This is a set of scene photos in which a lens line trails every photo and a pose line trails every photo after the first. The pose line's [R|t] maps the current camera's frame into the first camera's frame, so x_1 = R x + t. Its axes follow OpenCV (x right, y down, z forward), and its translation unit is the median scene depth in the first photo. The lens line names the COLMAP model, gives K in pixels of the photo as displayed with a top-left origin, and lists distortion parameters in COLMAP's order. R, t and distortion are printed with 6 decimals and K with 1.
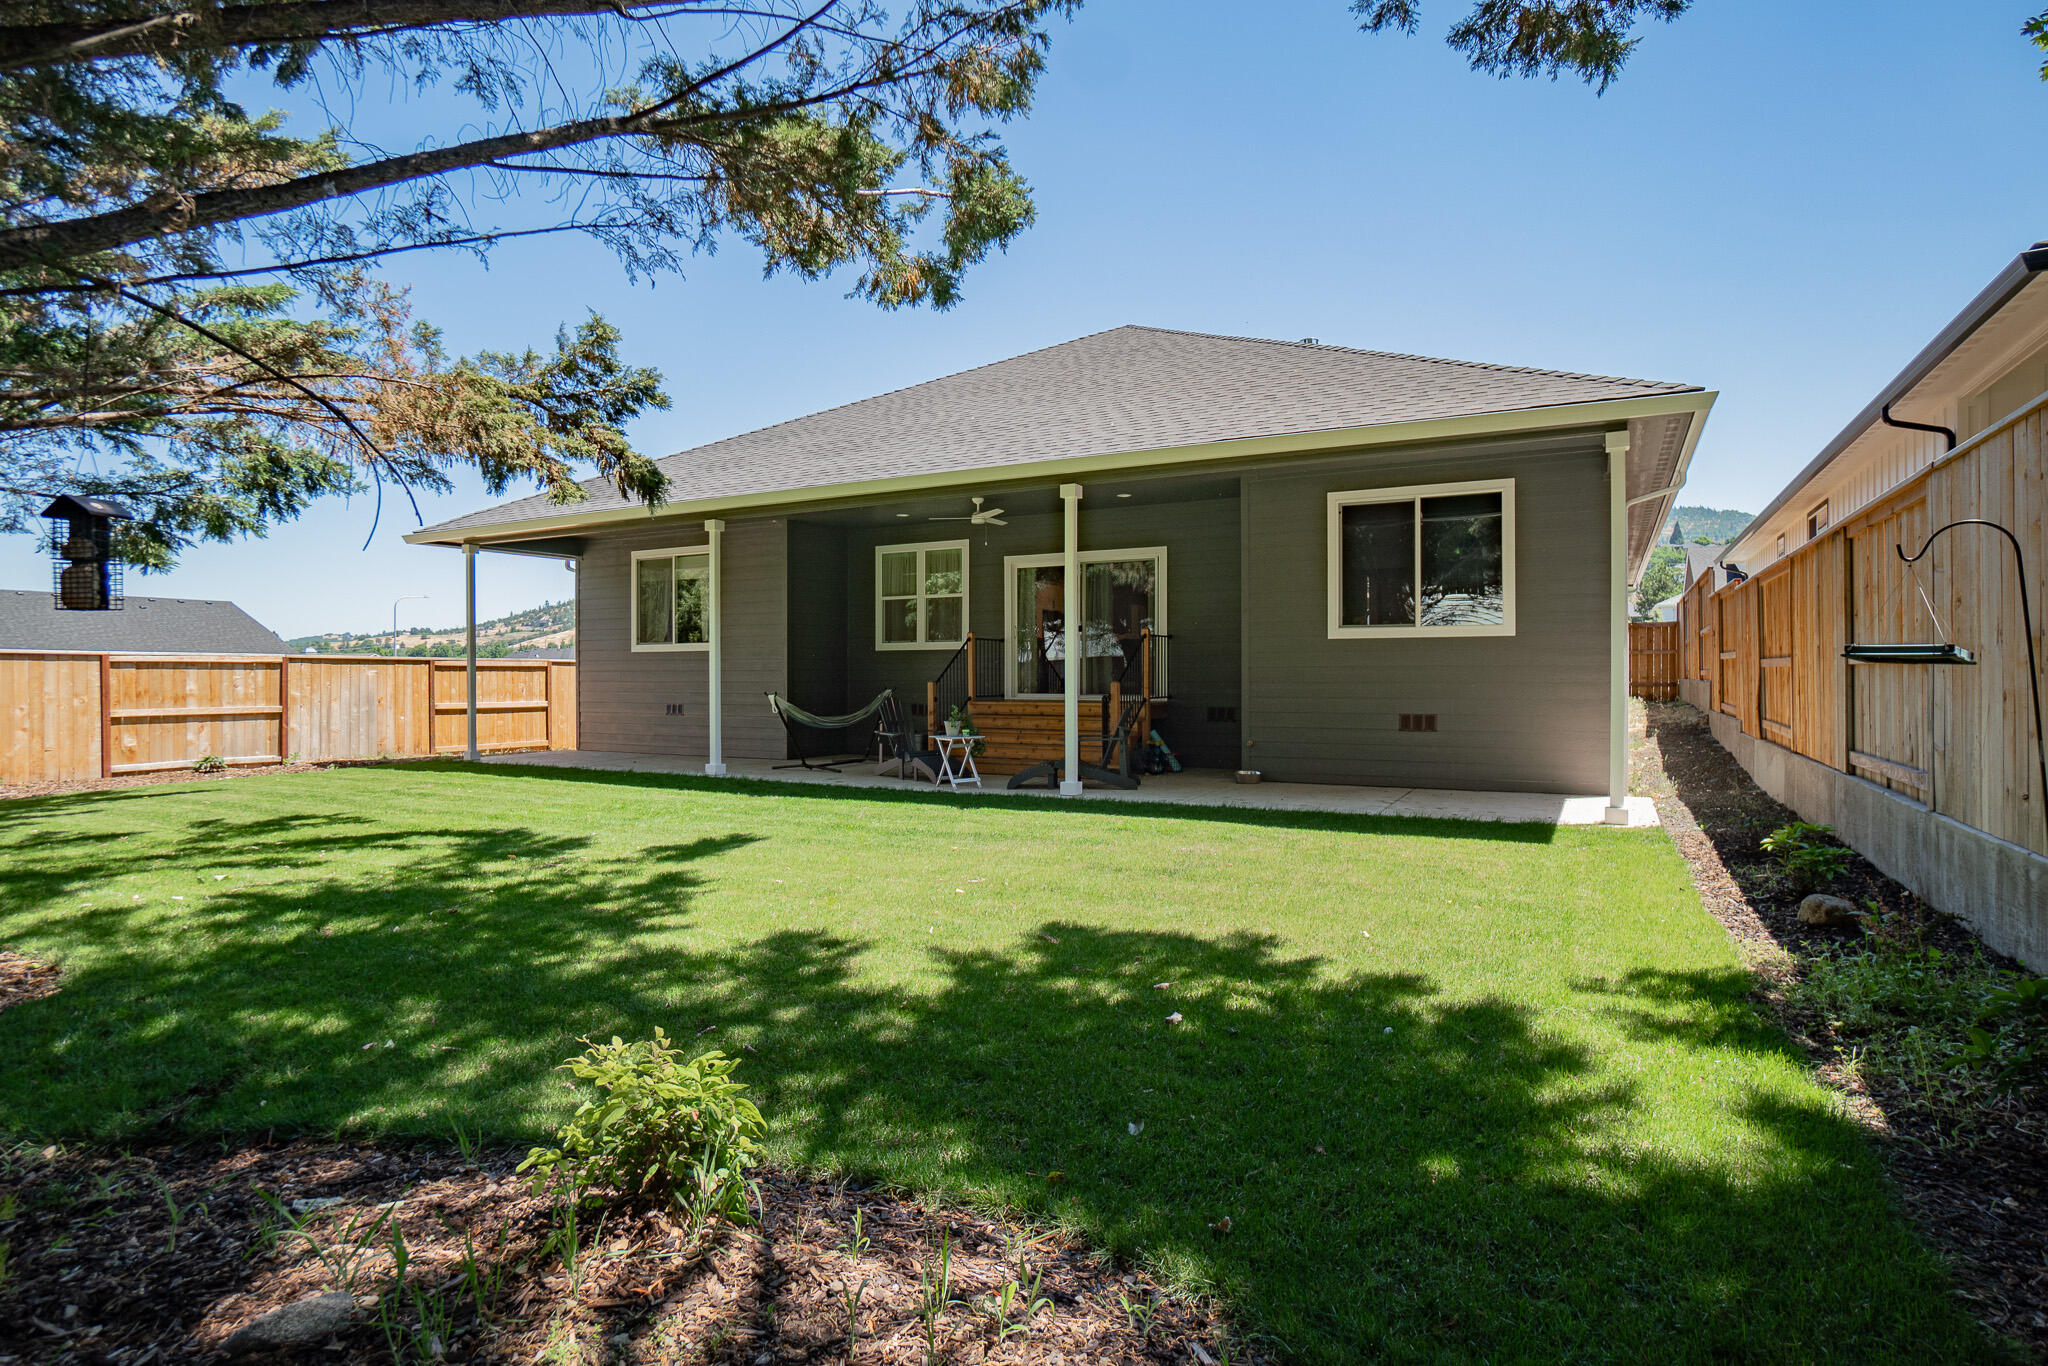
lens RADIAL K [[1056.2, 0, 1023.5], [0, 1056.2, 682.7], [0, 0, 1]] dist [-0.000571, -0.000060]
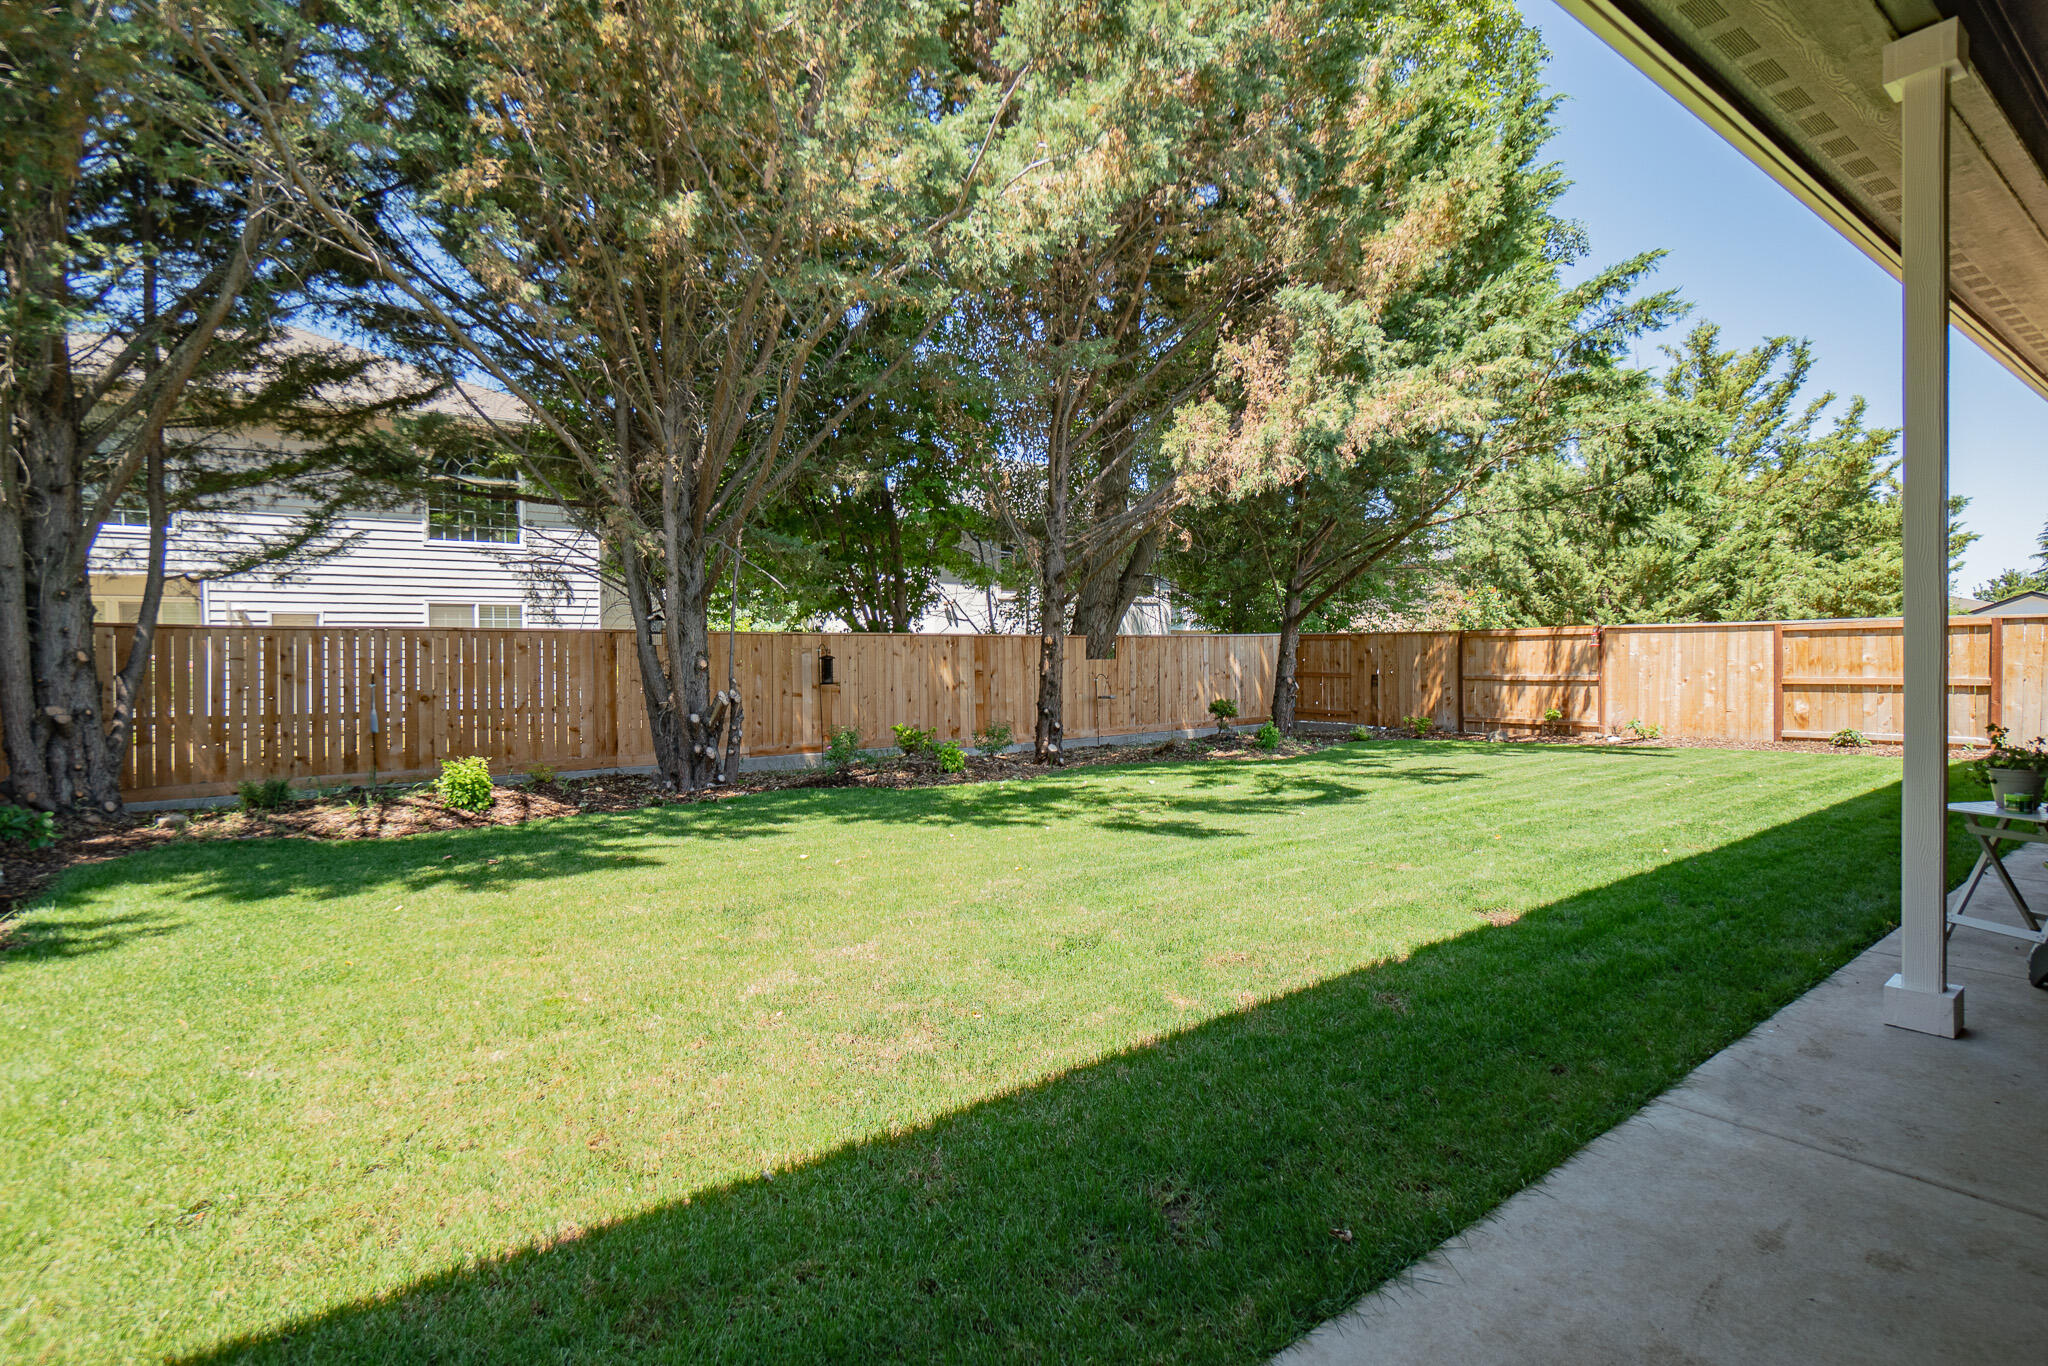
lens RADIAL K [[986.6, 0, 1022.7], [0, 986.6, 670.1], [0, 0, 1]] dist [0.000128, -0.000007]
pose [[-0.413924, 0.016285, -0.910166, 0.336351], [0.008523, 0.999865, 0.014014, -0.001056], [0.910272, -0.001957, -0.414007, 0.701687]]
